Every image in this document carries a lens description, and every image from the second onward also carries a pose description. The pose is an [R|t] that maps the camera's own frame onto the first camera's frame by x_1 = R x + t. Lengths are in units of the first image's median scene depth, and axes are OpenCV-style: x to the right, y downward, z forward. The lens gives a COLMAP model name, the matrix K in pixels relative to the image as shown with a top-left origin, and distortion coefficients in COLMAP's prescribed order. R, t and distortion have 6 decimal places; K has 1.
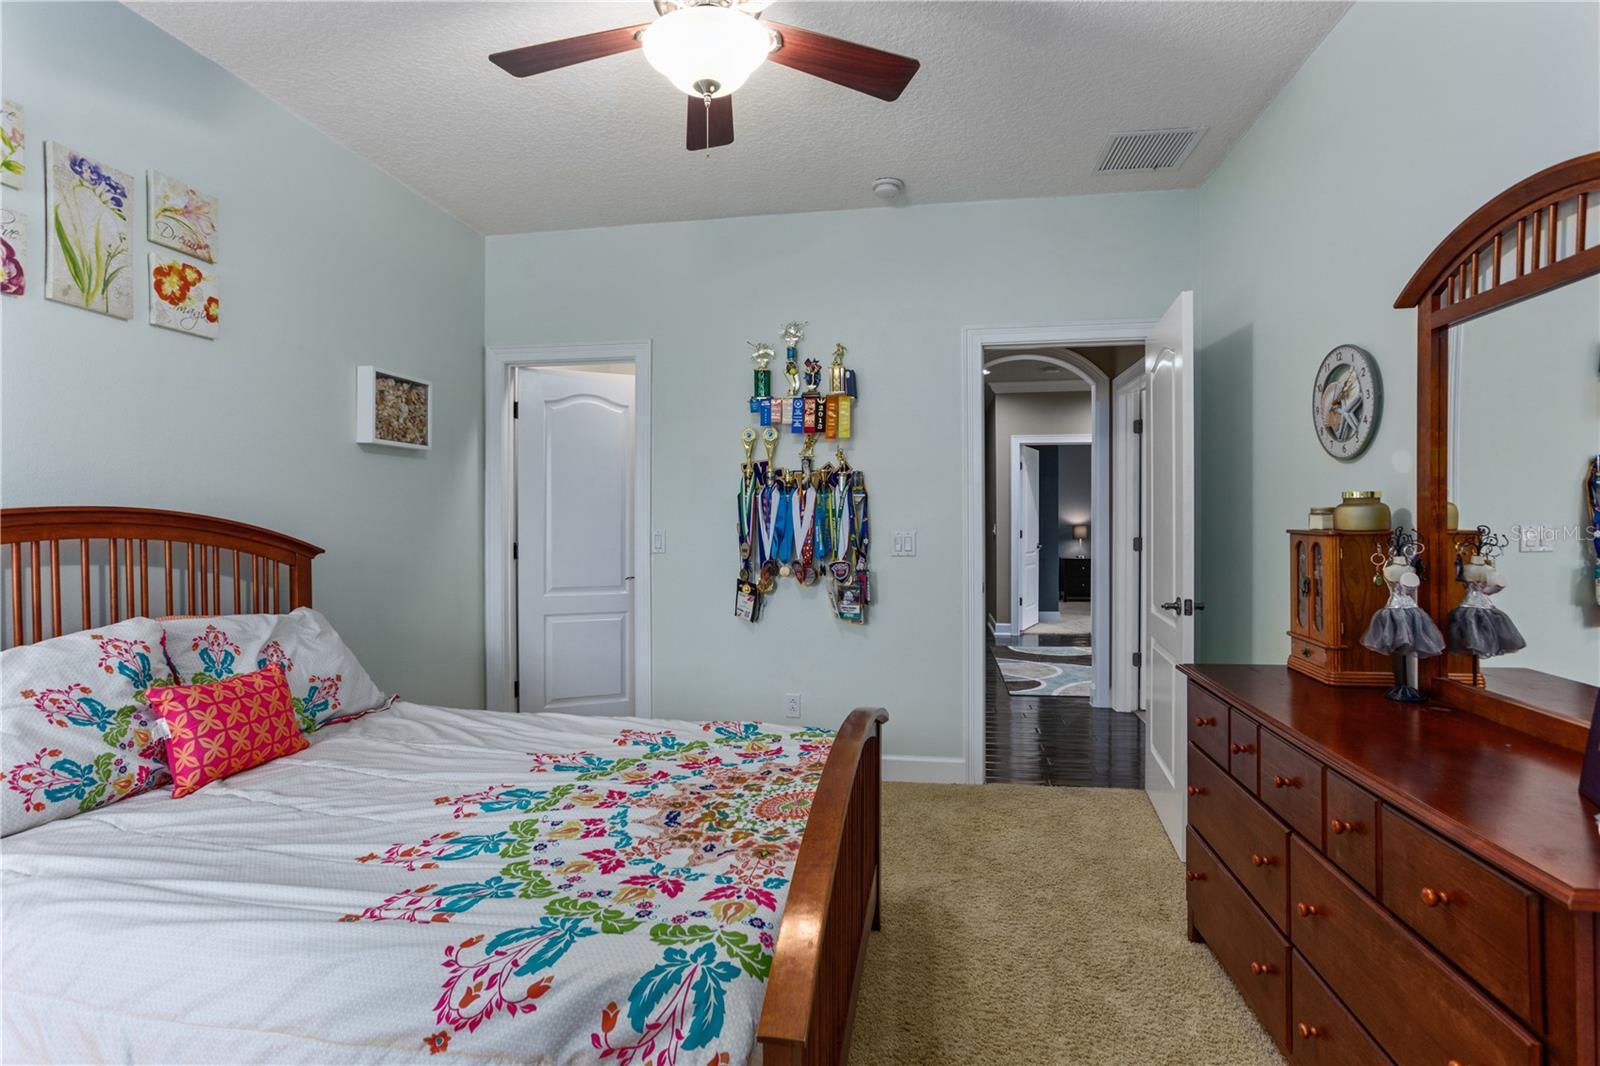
lens RADIAL K [[778.3, 0, 797.1], [0, 778.3, 526.3], [0, 0, 1]] dist [-0.036919, 0.023243]
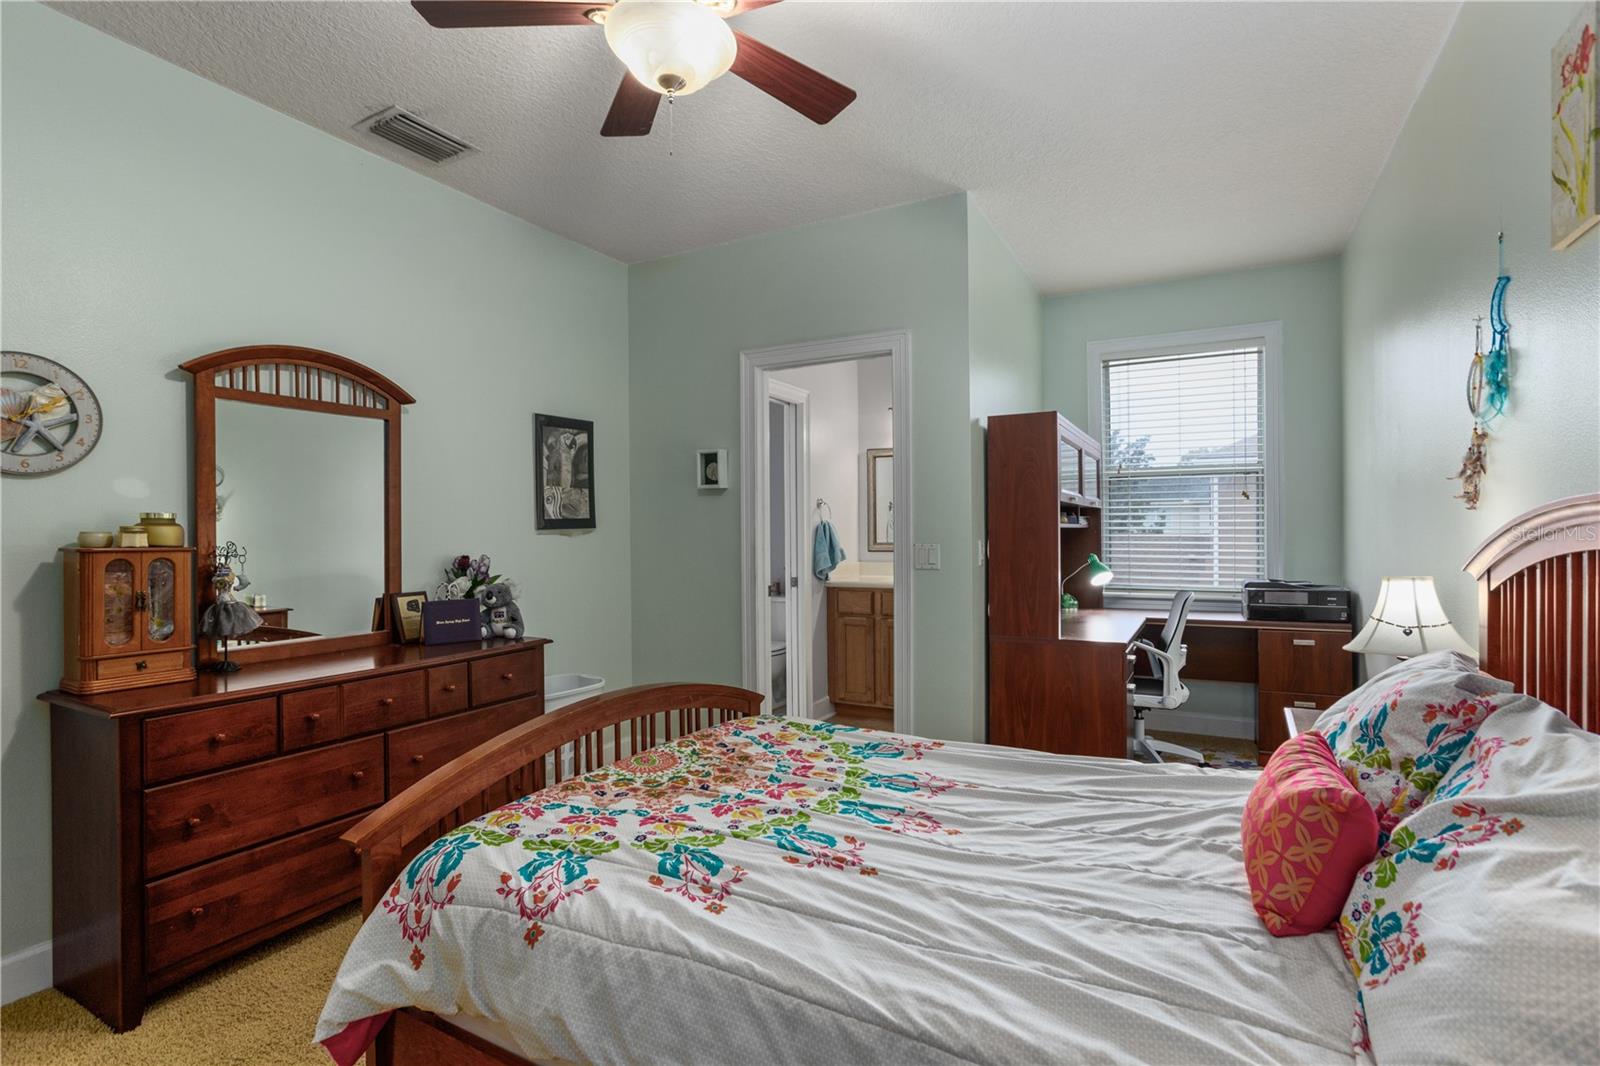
lens RADIAL K [[778.3, 0, 797.1], [0, 778.3, 526.3], [0, 0, 1]] dist [-0.036919, 0.023243]
pose [[-0.946596, 0.014457, 0.322097, -0.466887], [0.016382, 0.999860, 0.003265, -0.011566], [-0.322005, 0.008368, -0.946701, 1.531480]]
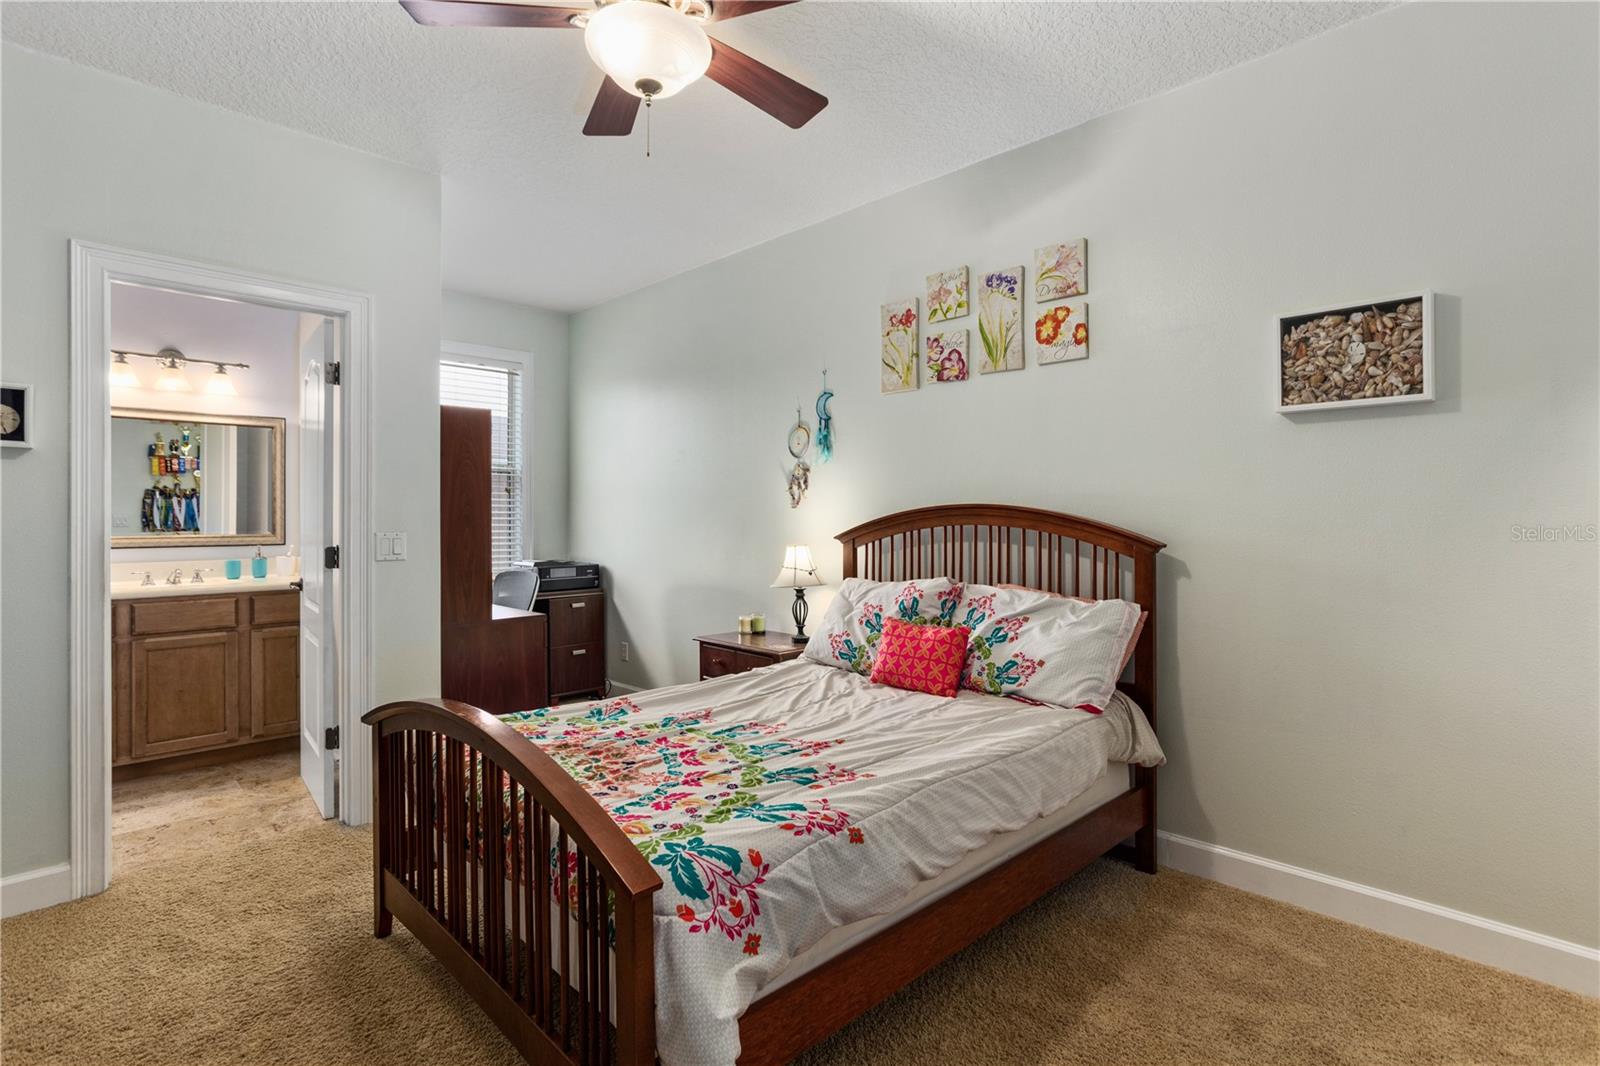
lens RADIAL K [[783.1, 0, 807.3], [0, 783.1, 517.4], [0, 0, 1]] dist [-0.037196, 0.022875]
pose [[-0.572693, 0.005739, -0.819750, 0.489317], [-0.002460, 0.999959, 0.008719, -0.011269], [0.819766, 0.007010, -0.572656, 1.434966]]
